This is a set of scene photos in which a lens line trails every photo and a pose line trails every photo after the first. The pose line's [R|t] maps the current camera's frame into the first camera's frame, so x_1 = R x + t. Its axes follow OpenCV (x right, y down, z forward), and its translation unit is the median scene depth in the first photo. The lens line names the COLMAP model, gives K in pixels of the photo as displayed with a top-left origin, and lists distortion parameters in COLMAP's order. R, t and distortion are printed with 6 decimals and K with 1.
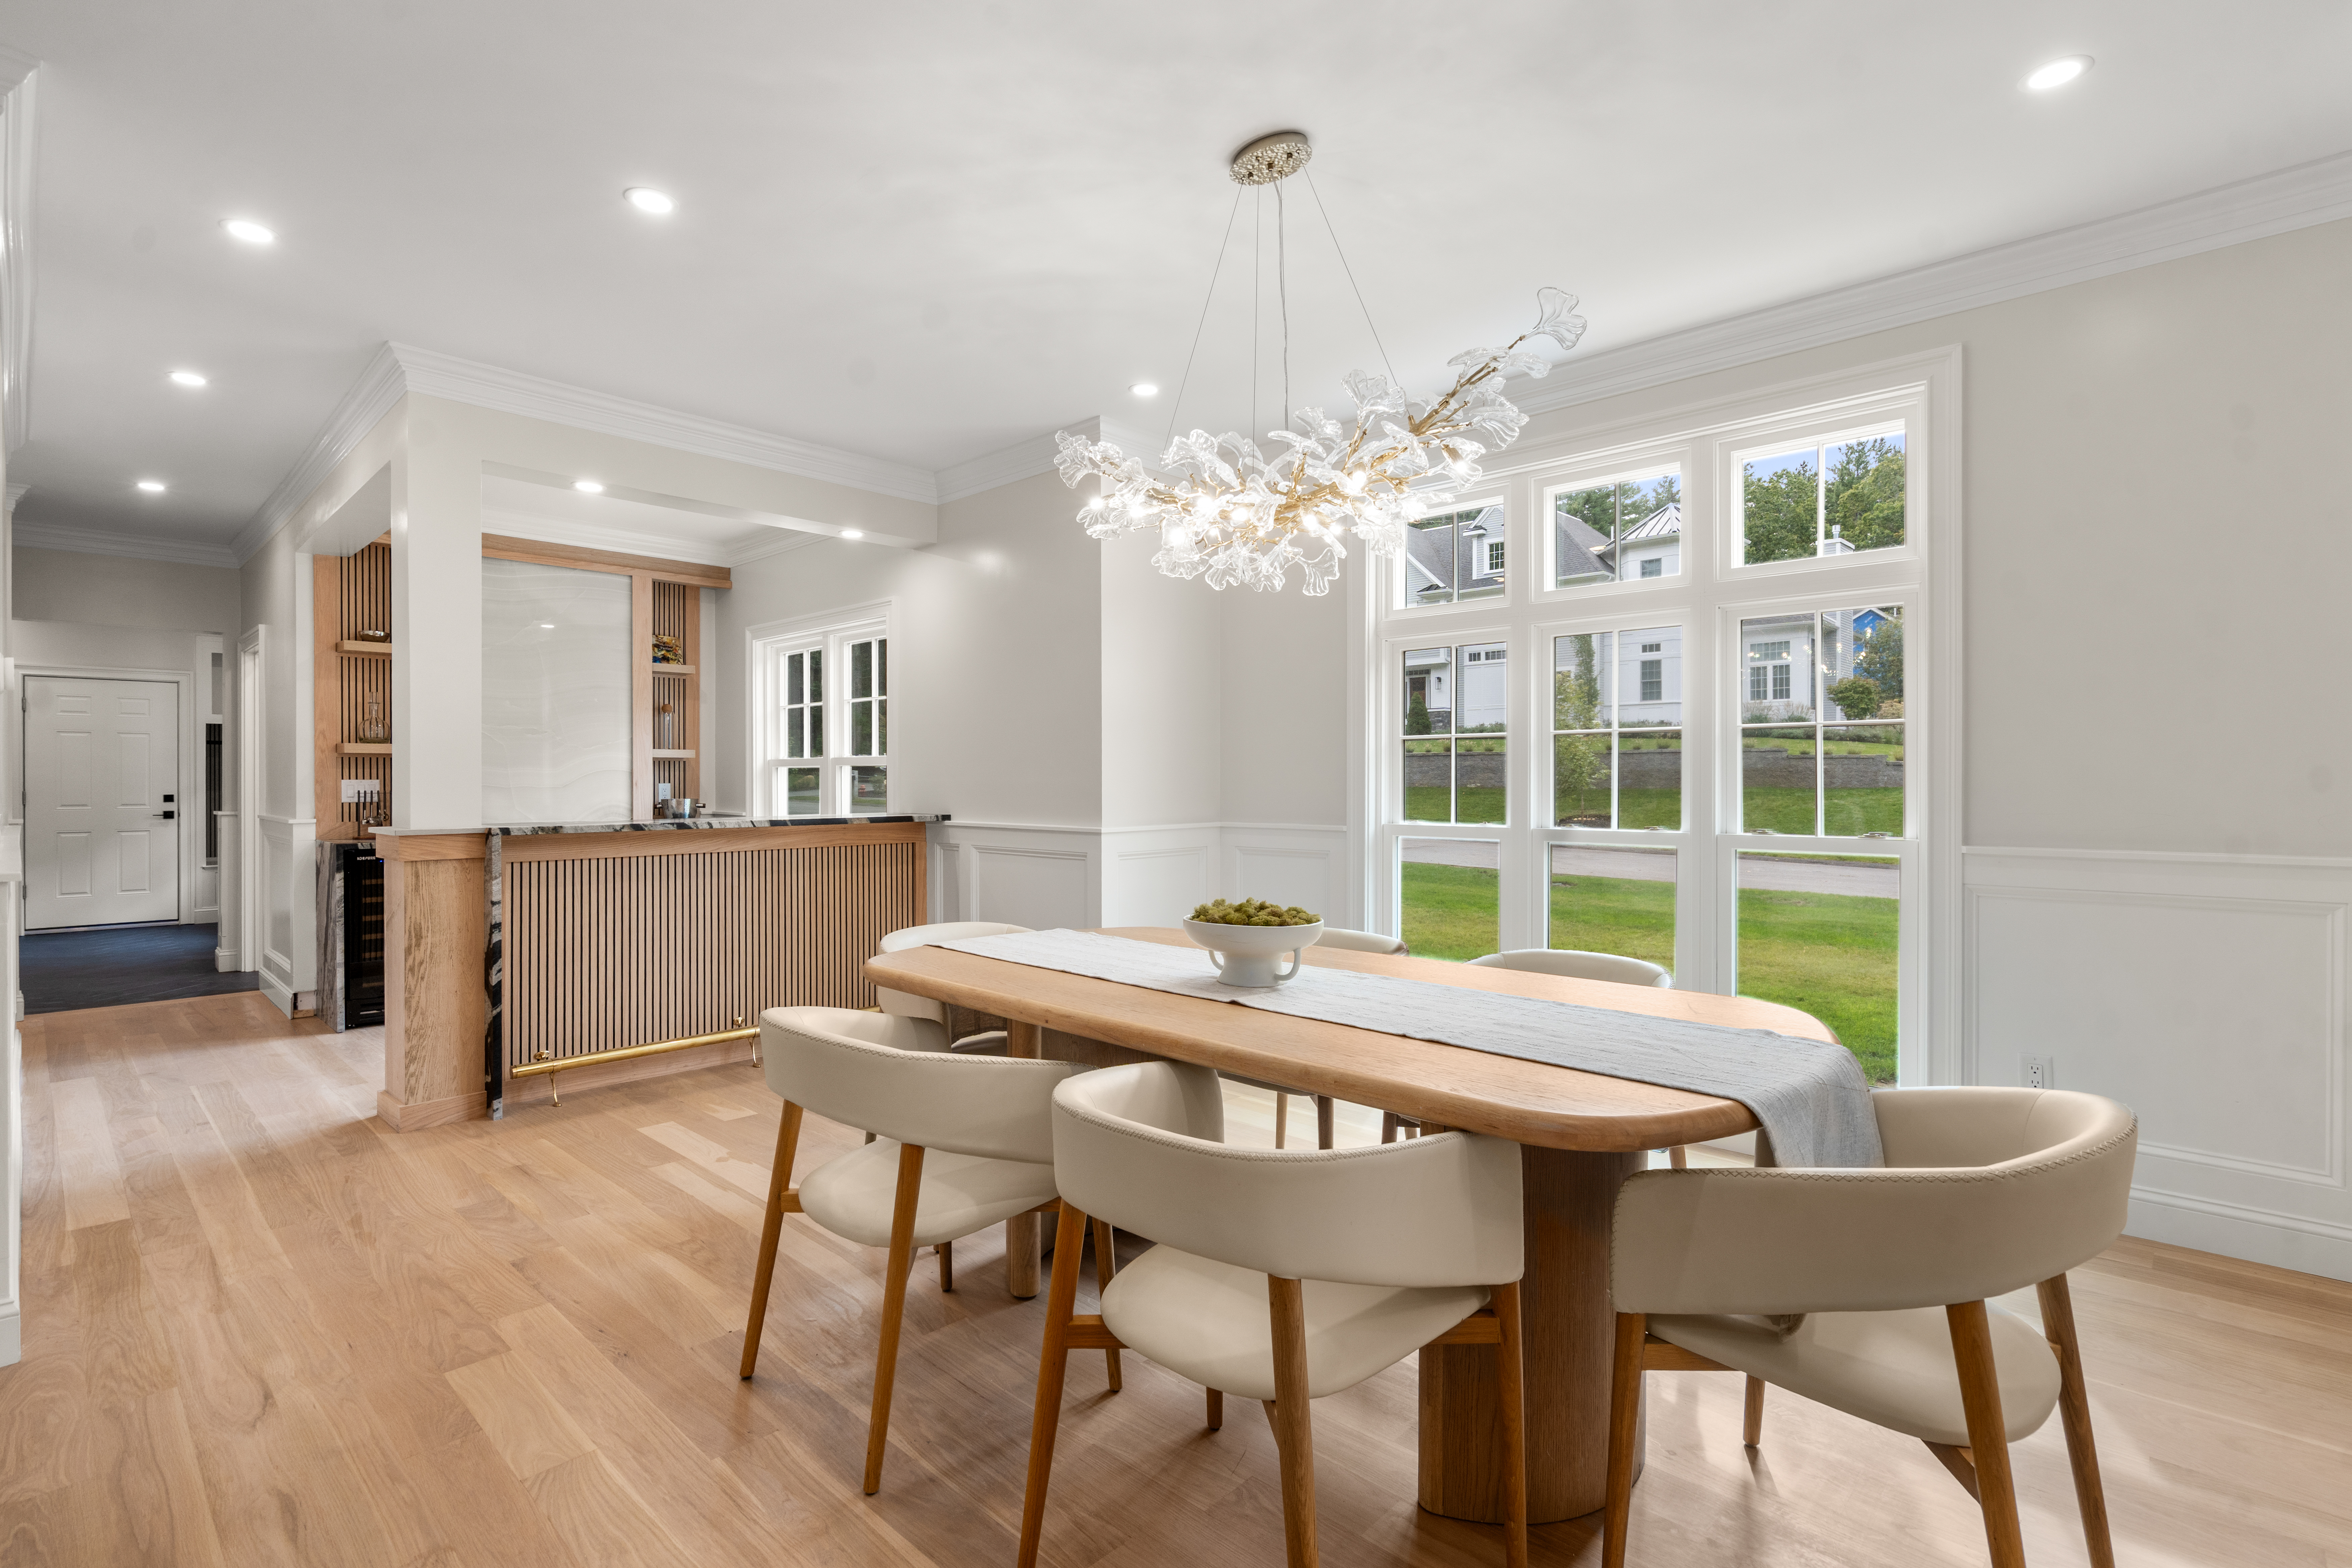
lens RADIAL K [[1066.5, 0, 1130.2], [0, 1066.5, 793.3], [0, 0, 1]] dist [-0.002241, 0.002372]
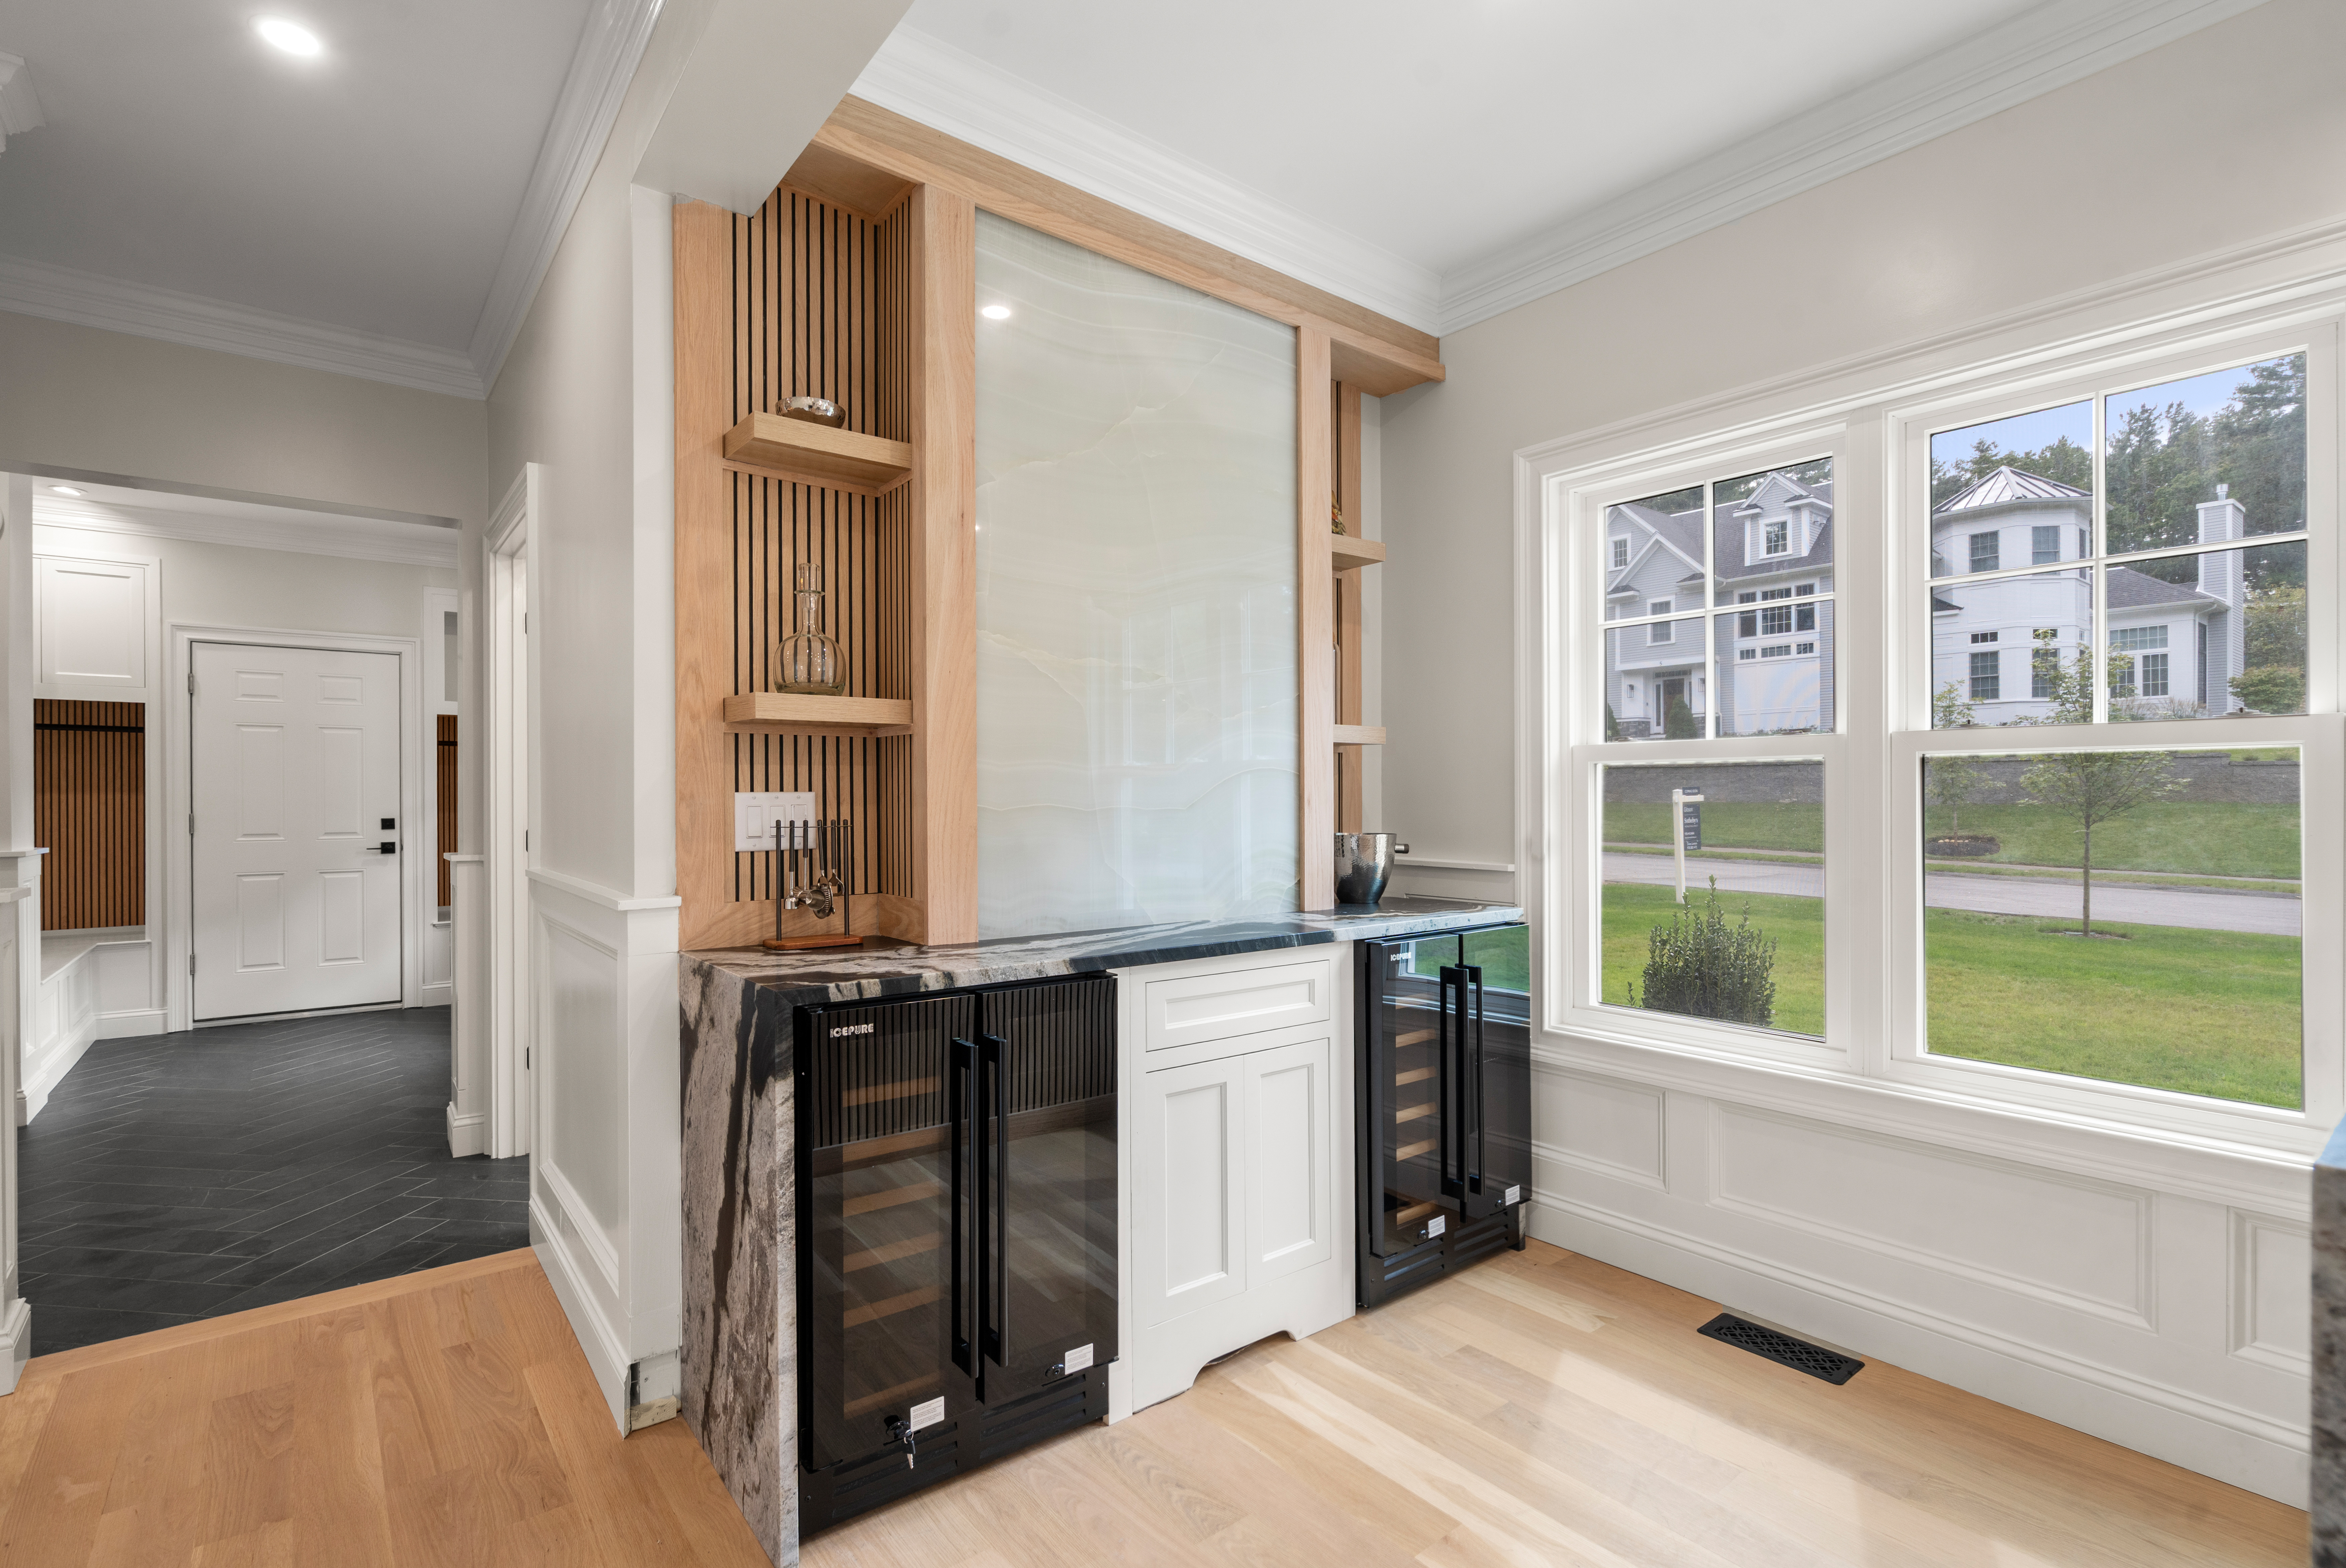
lens RADIAL K [[1063.8, 0, 1137.3], [0, 1063.8, 811.4], [0, 0, 1]] dist [-0.002241, 0.002372]
pose [[0.990506, -0.000781, -0.137465, -0.437731], [0.001042, 0.999998, 0.001823, -0.005067], [0.137463, -0.001949, 0.990505, 0.515073]]
